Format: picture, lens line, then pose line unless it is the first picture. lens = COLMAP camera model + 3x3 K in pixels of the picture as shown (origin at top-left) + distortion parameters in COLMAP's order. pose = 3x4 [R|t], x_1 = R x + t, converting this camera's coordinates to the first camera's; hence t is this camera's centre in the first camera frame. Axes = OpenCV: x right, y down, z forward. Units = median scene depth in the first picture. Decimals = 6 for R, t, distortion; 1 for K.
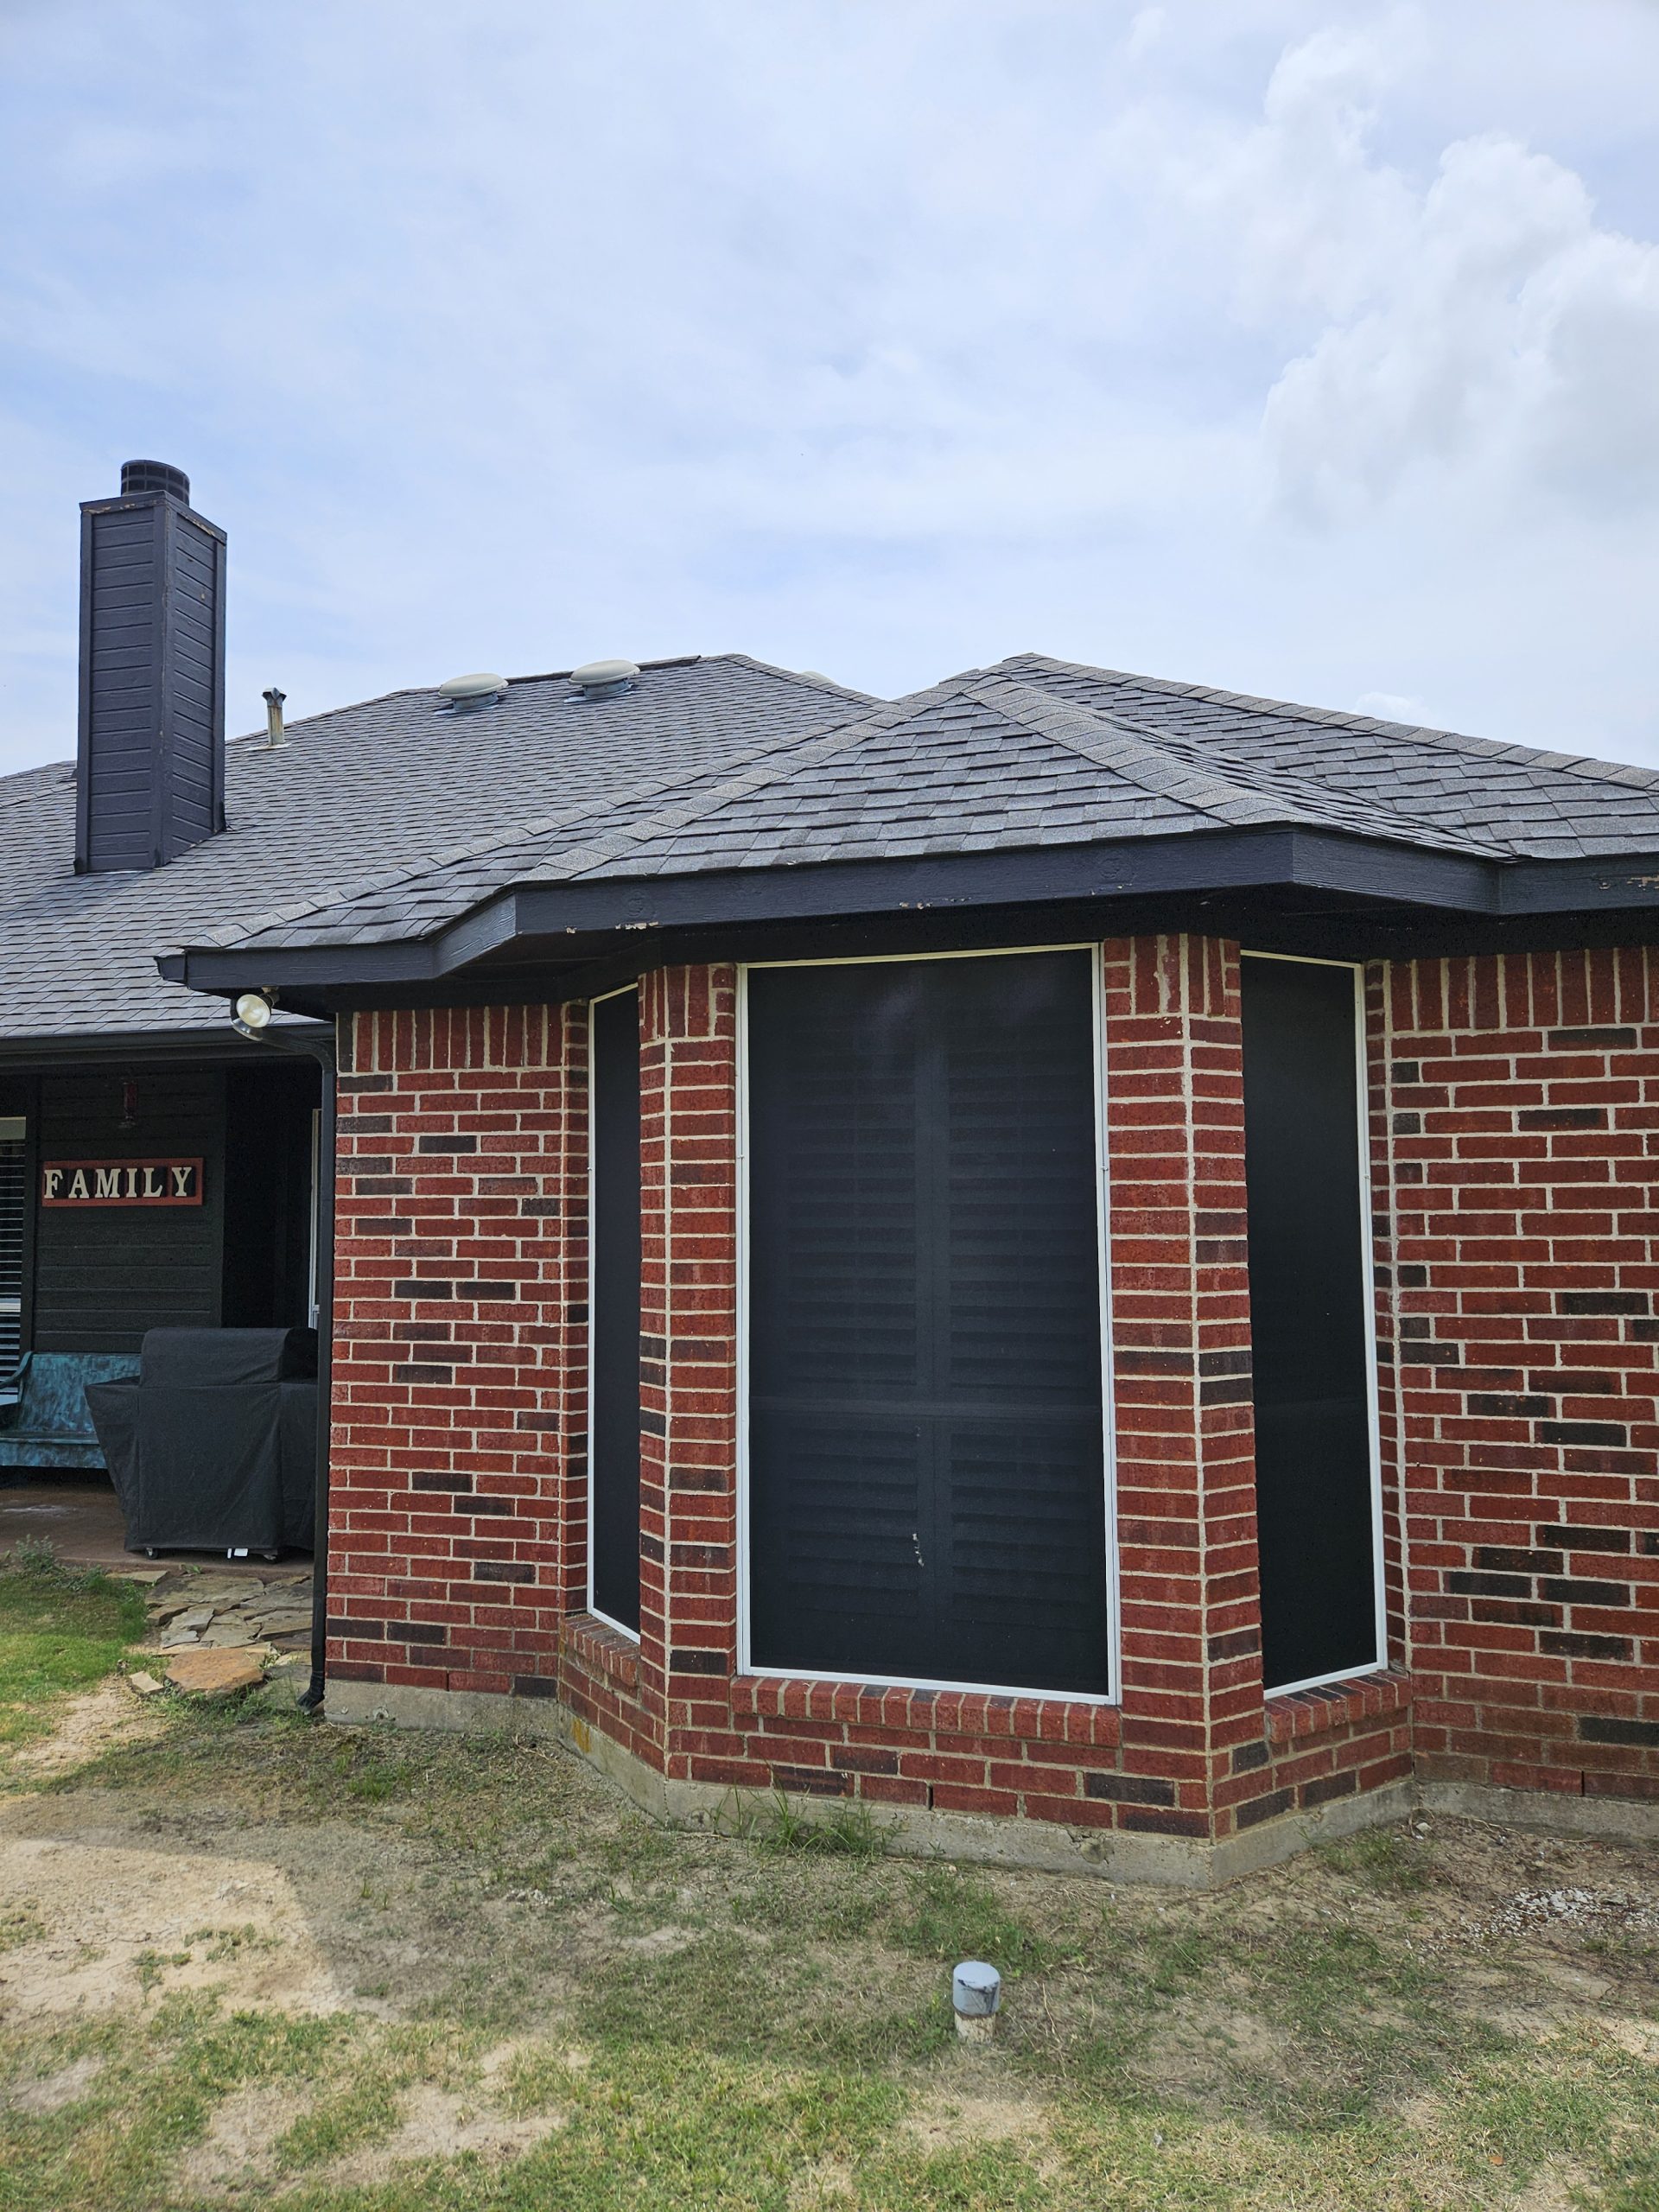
lens RADIAL K [[1472.4, 0, 833.1], [0, 1472.4, 1131.9], [0, 0, 1]] dist [0.081764, -0.063385]
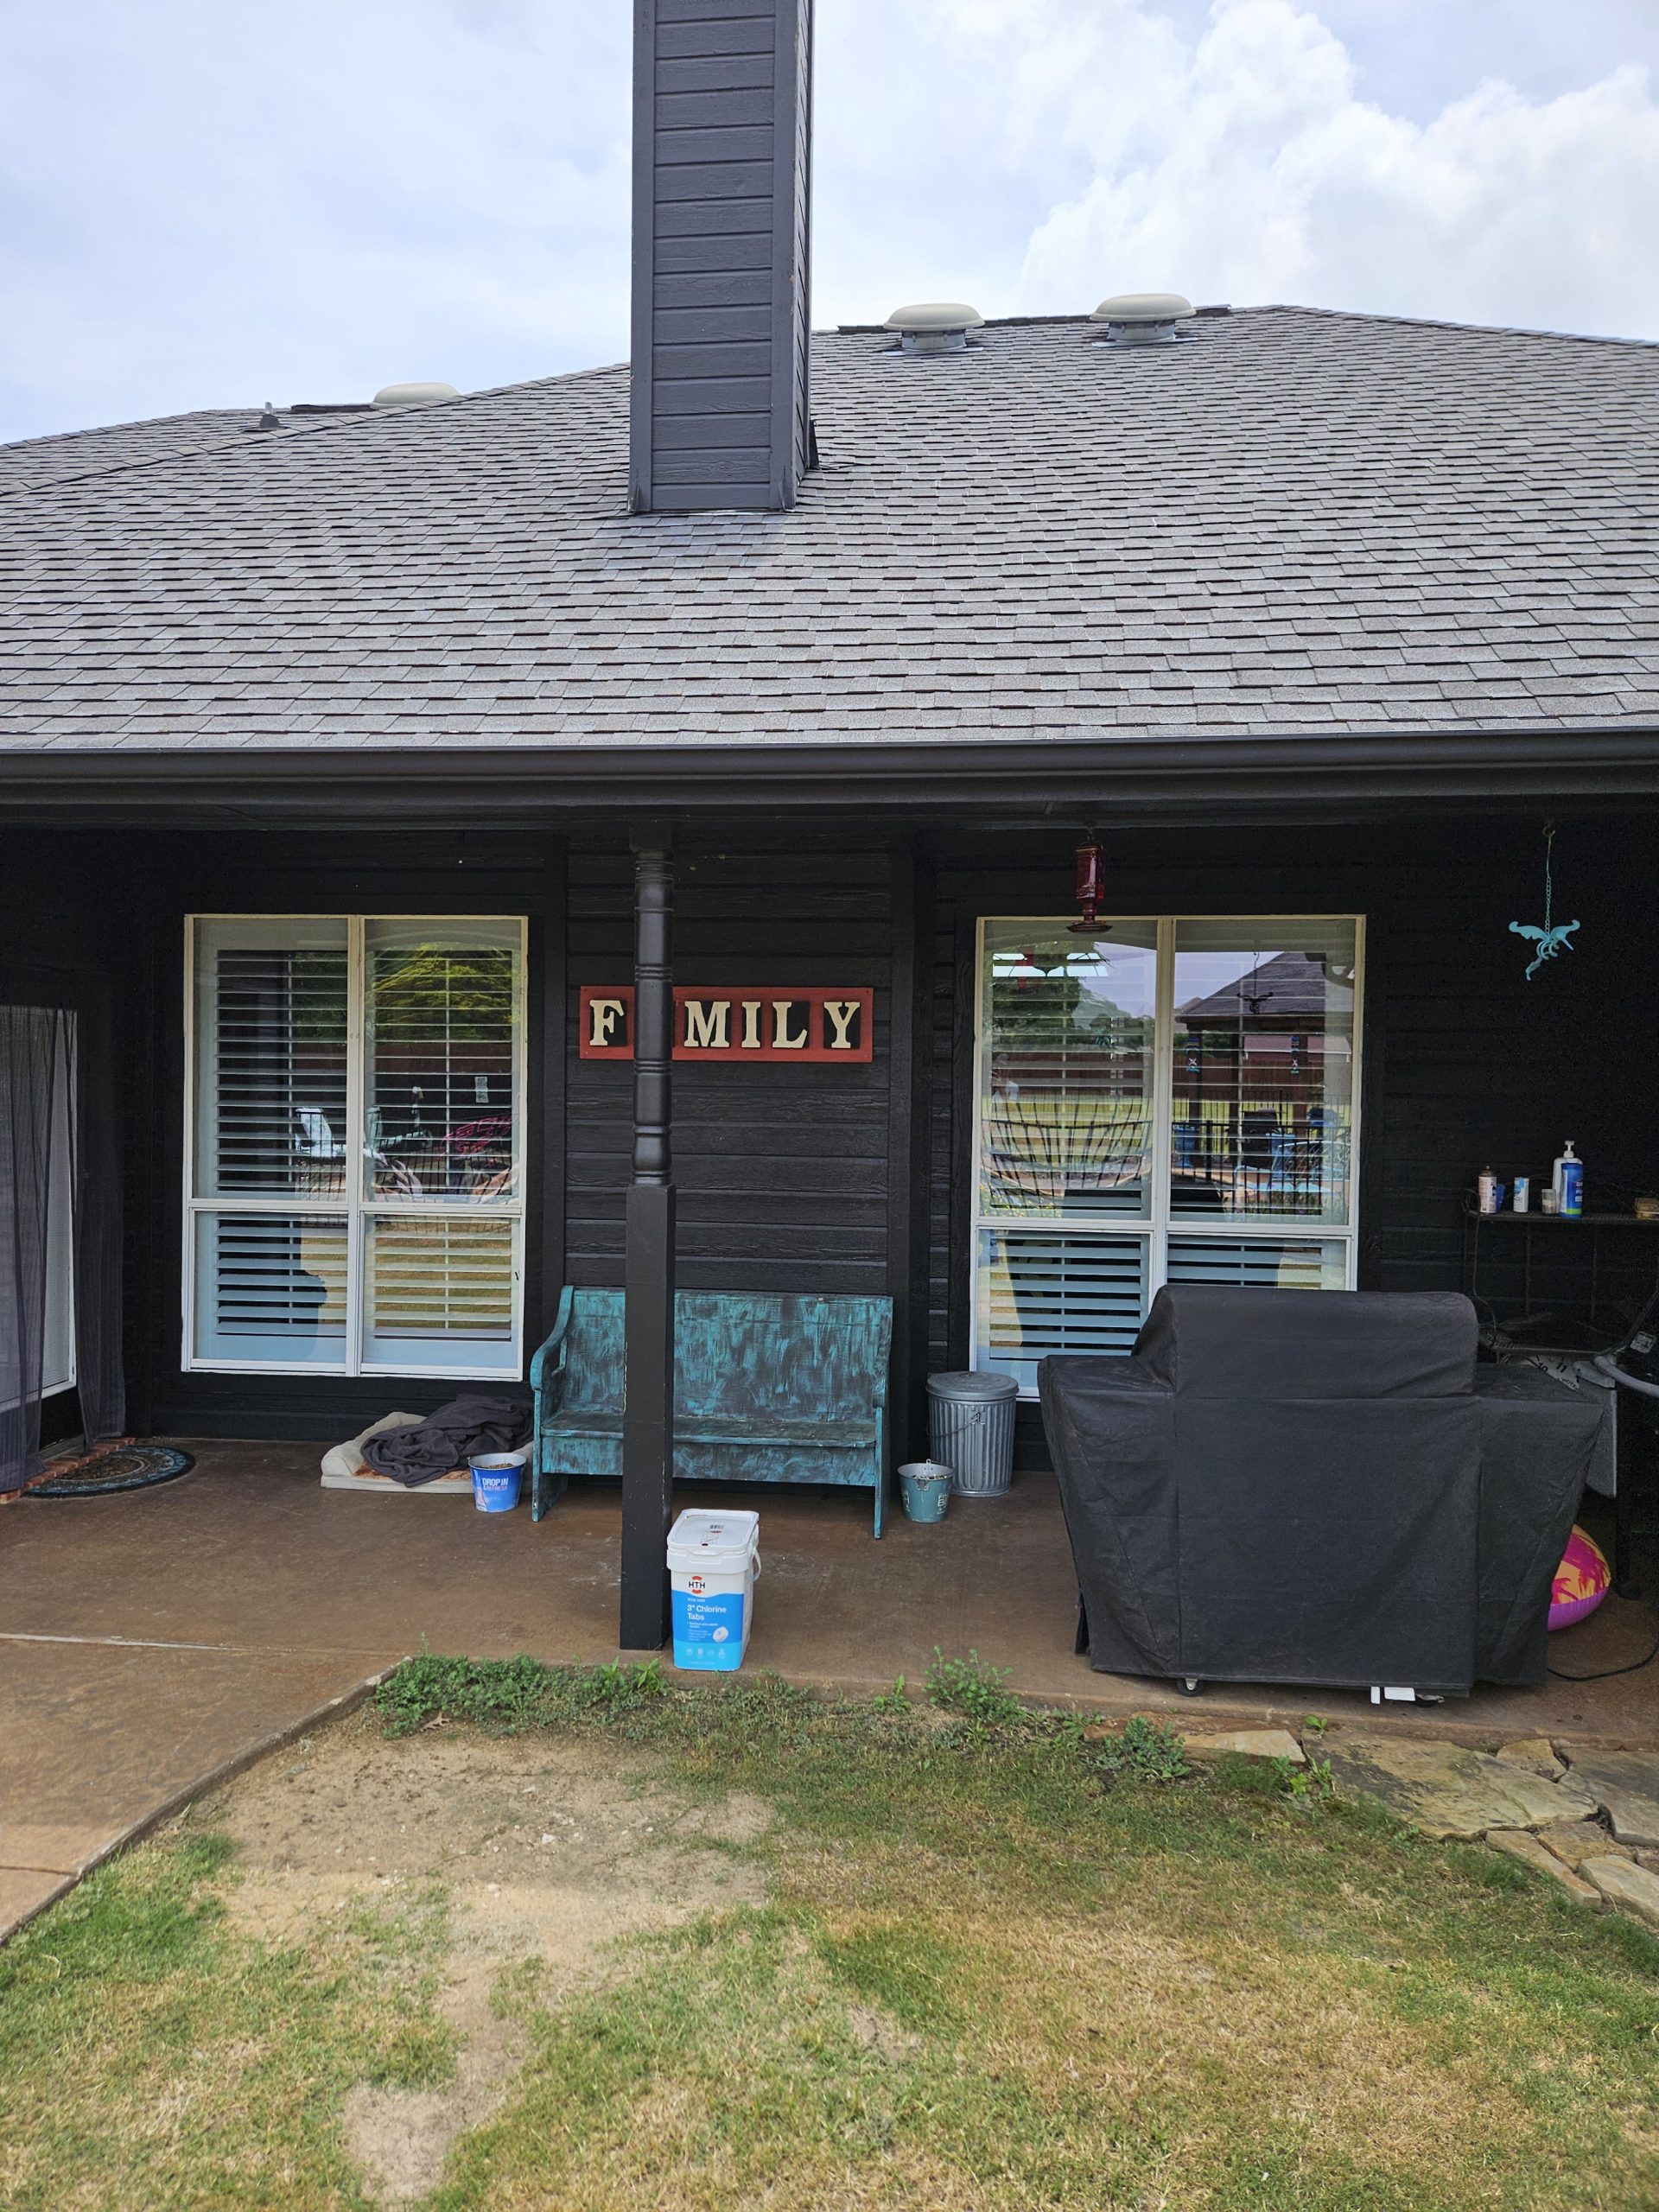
lens RADIAL K [[1472.4, 0, 810.3], [0, 1472.4, 1108.1], [0, 0, 1]] dist [0.081764, -0.063385]
pose [[0.987644, 0.017010, 0.155785, -0.986071], [-0.030123, 0.996160, 0.082203, 0.031590], [-0.153789, -0.085880, 0.984365, 0.696618]]
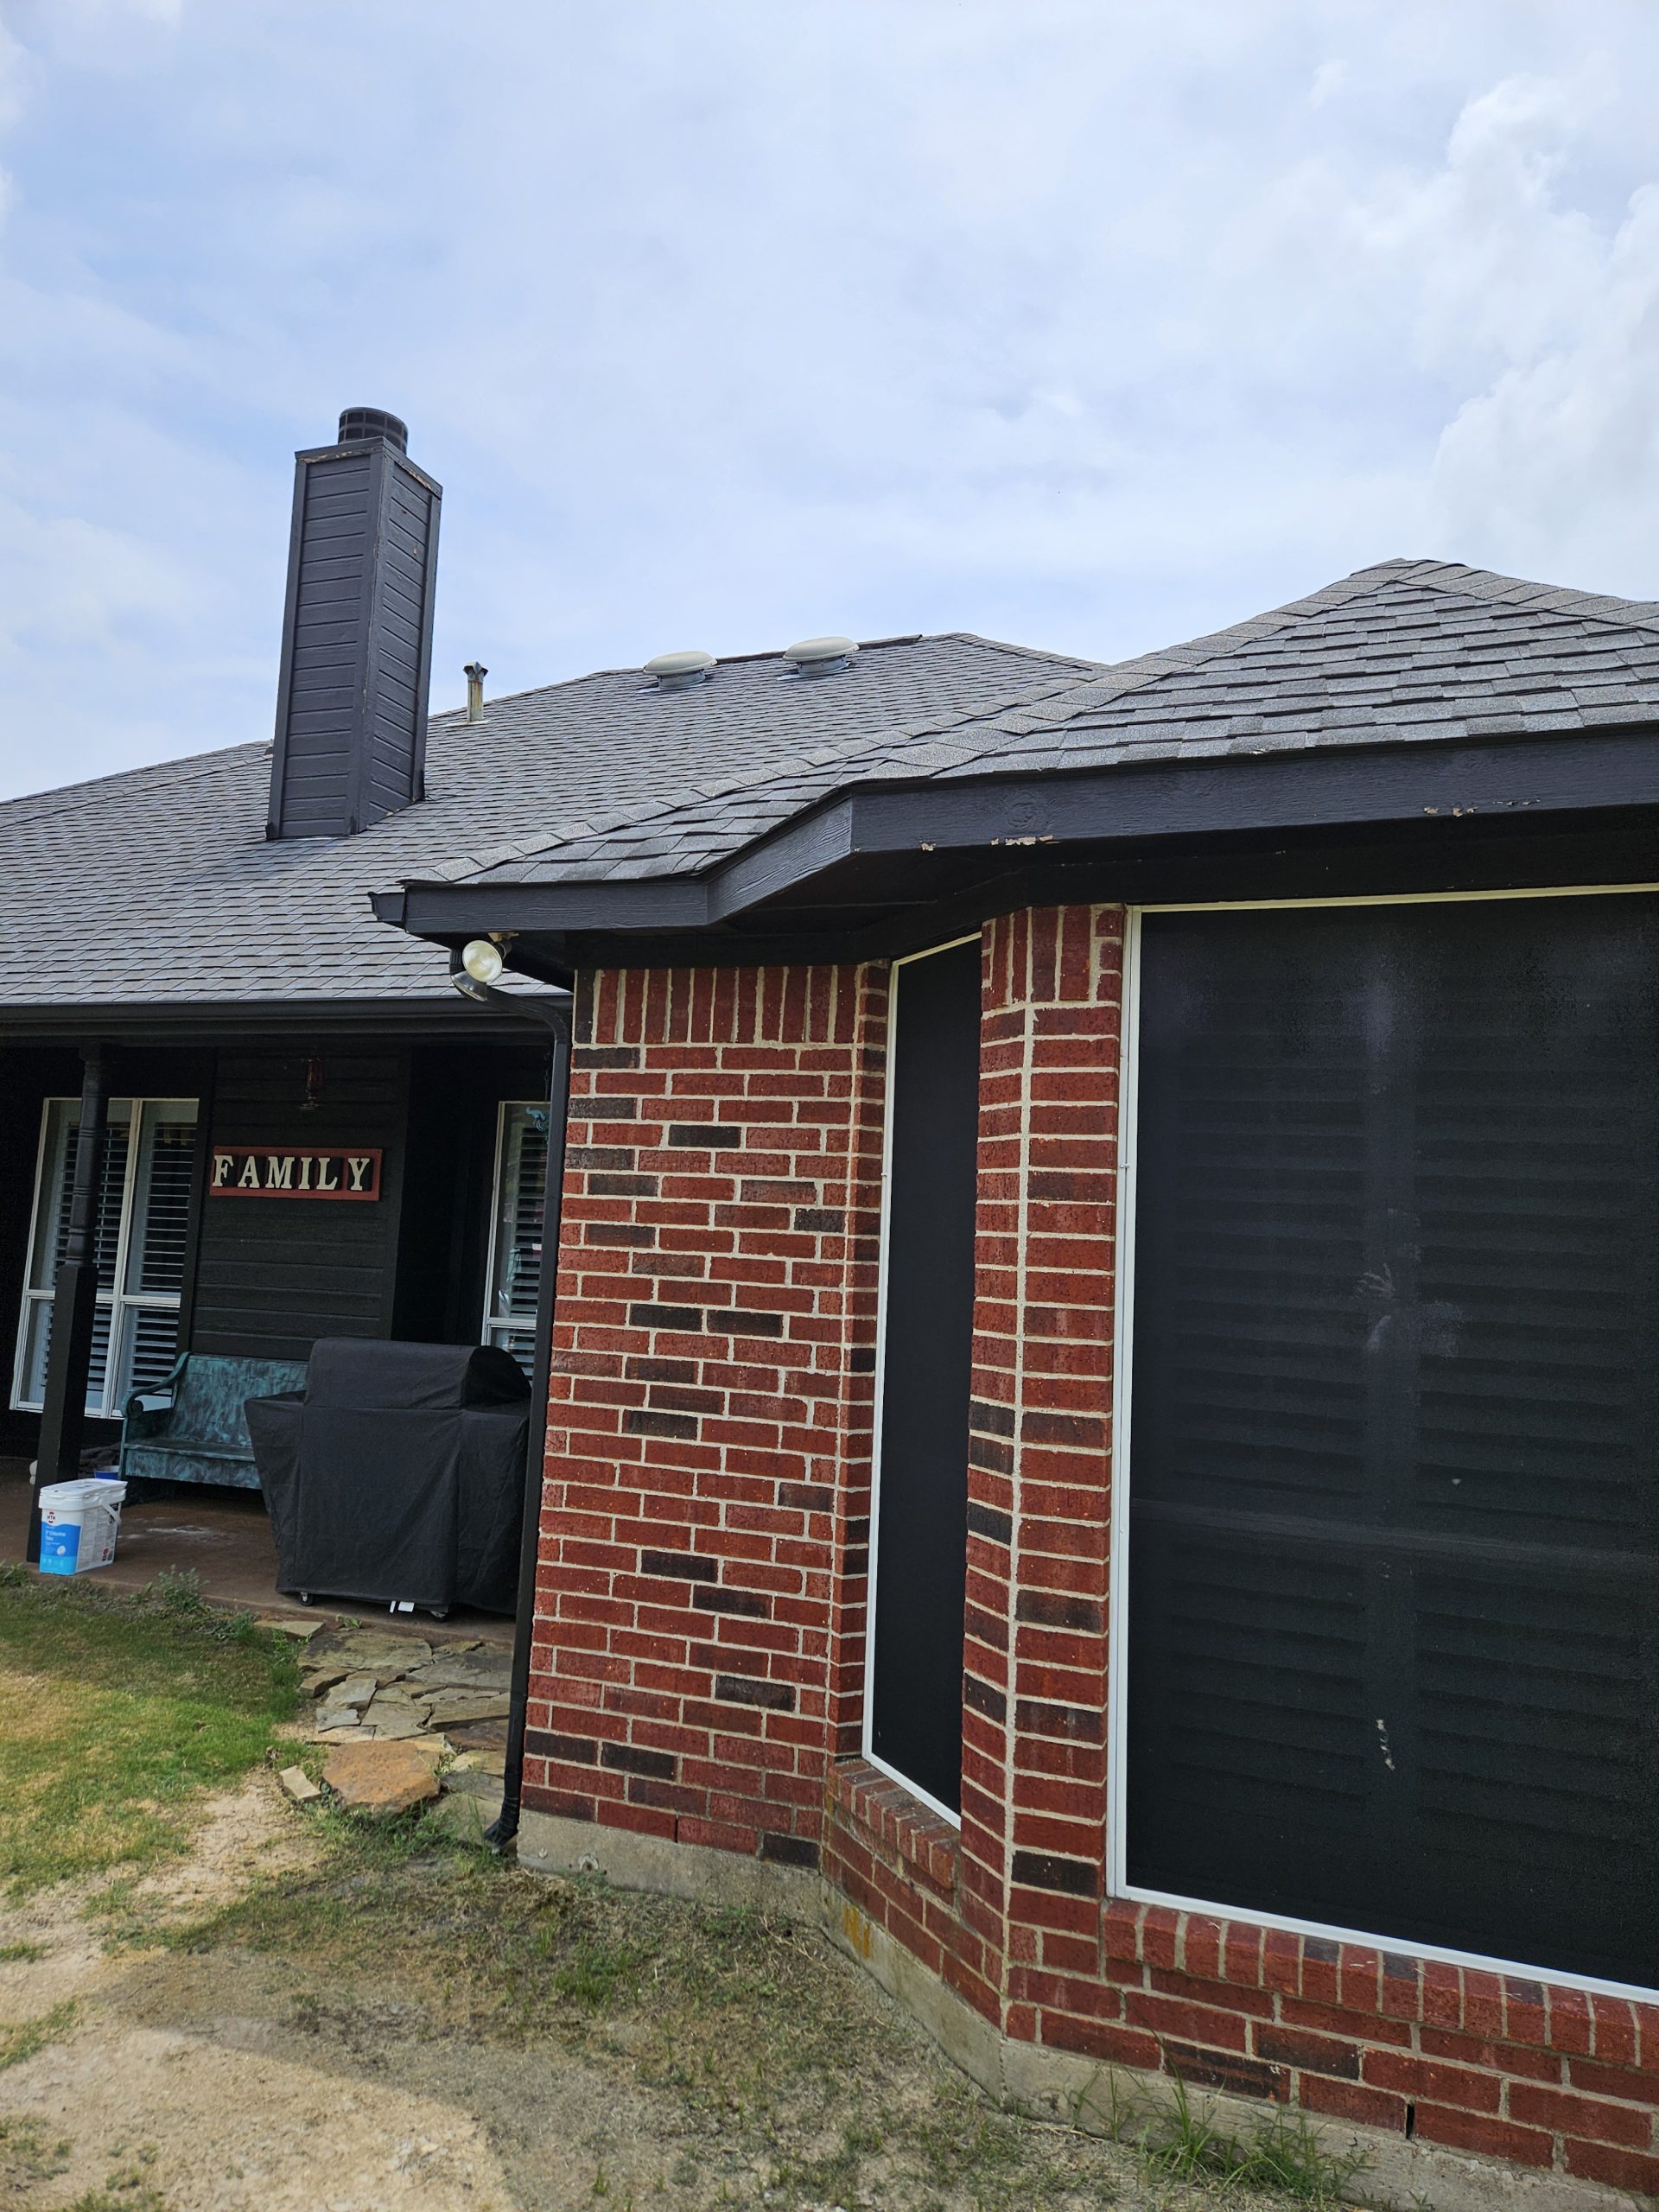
lens RADIAL K [[1472.4, 0, 840.9], [0, 1472.4, 1091.6], [0, 0, 1]] dist [0.081764, -0.063385]
pose [[0.995477, 0.041623, -0.085395, -0.120218], [-0.045404, 0.998050, -0.042830, 0.014998], [0.083446, 0.046513, 0.995426, 0.212442]]
